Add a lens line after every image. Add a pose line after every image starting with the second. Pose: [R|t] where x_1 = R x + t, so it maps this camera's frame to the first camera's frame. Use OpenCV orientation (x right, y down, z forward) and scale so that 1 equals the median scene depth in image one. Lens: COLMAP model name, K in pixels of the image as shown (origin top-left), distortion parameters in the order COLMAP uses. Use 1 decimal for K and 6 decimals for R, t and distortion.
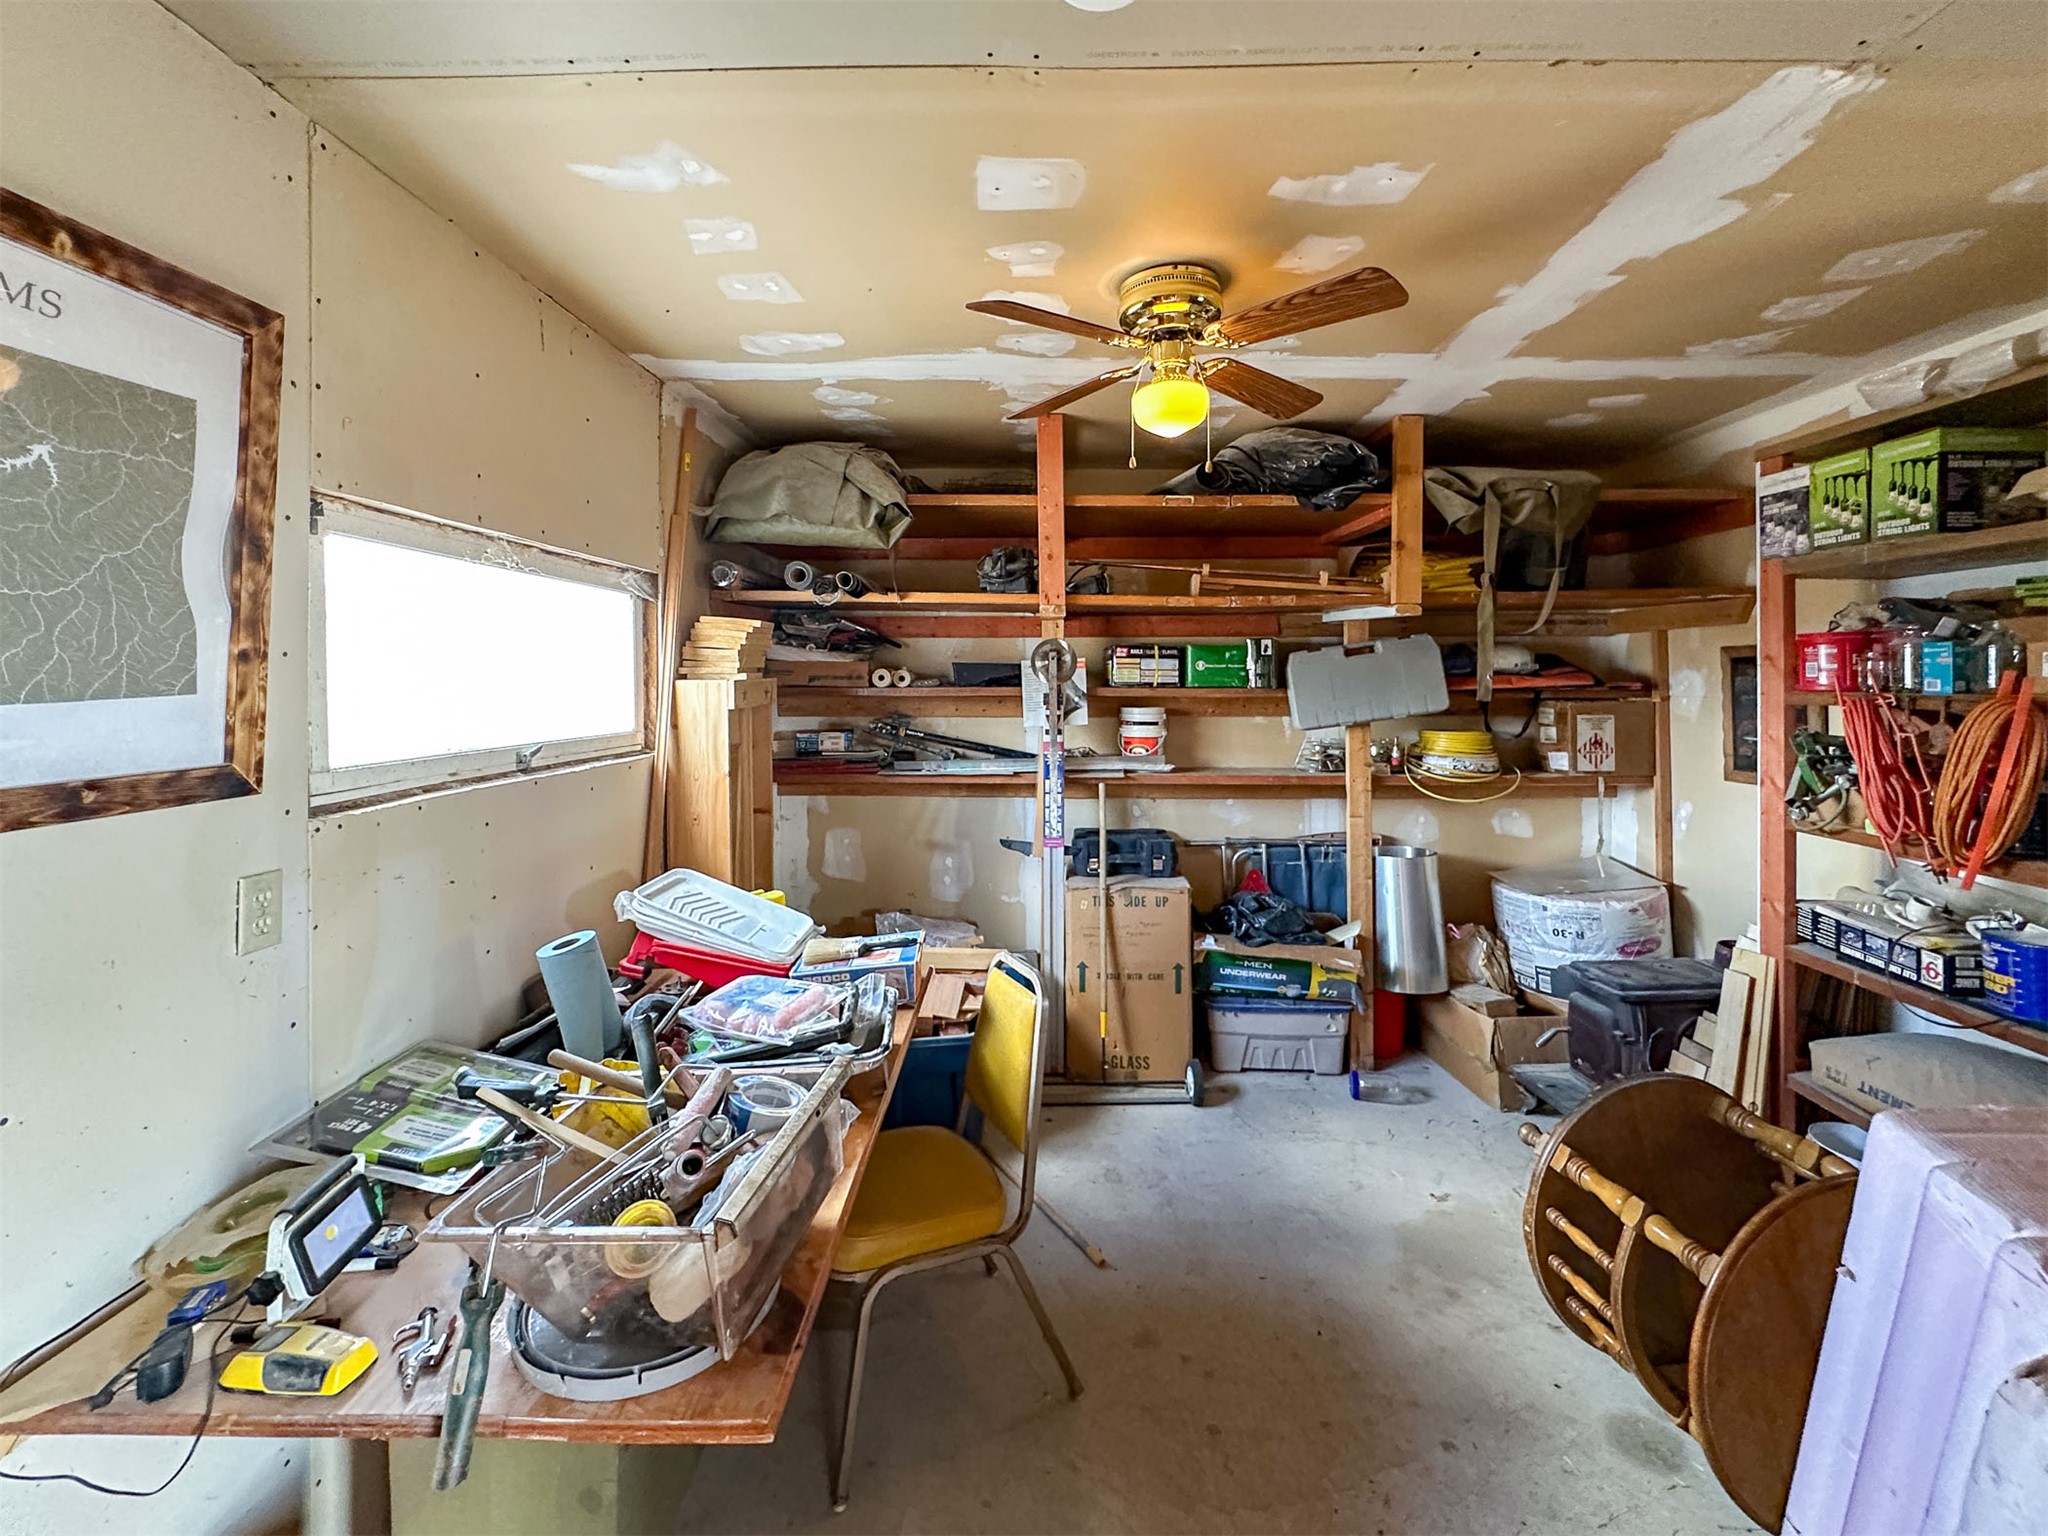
lens RADIAL K [[824.0, 0, 1032.5], [0, 824.0, 683.1], [0, 0, 1]] dist [-0.000073, -0.000063]
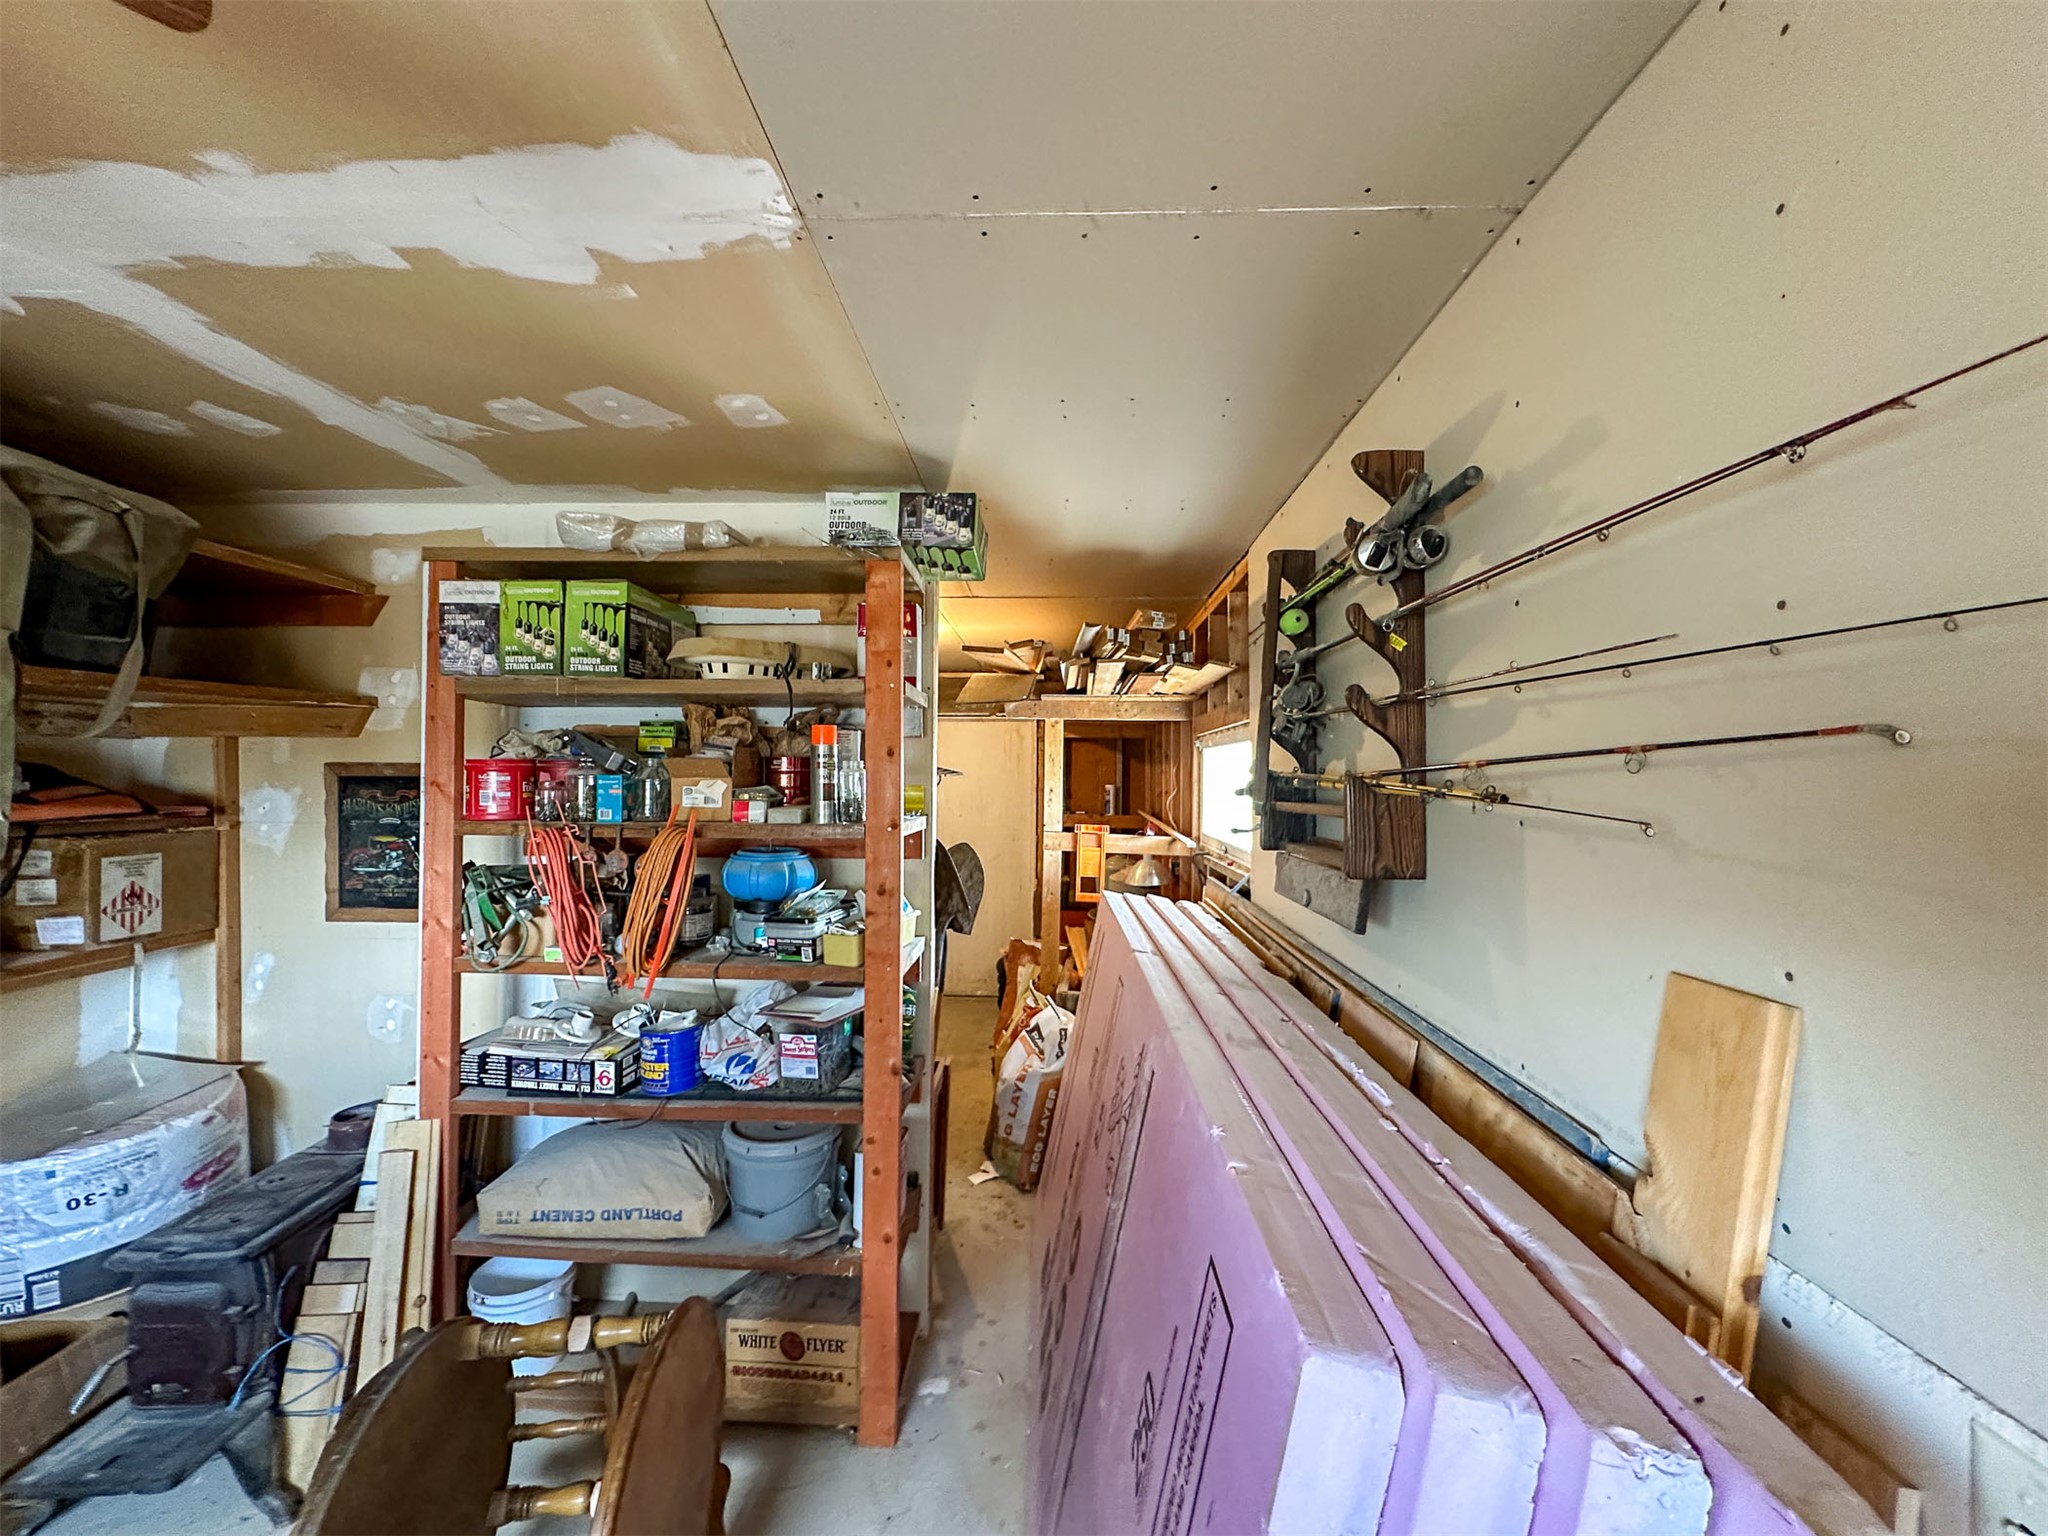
lens RADIAL K [[822.4, 0, 1024.0], [0, 822.4, 768.0], [0, 0, 1]] dist [0.000845, -0.000279]
pose [[0.022011, 0.007563, 0.999729, 0.016930], [0.001435, 0.999970, -0.007597, -0.041080], [-0.999757, 0.001602, 0.021999, 0.351628]]
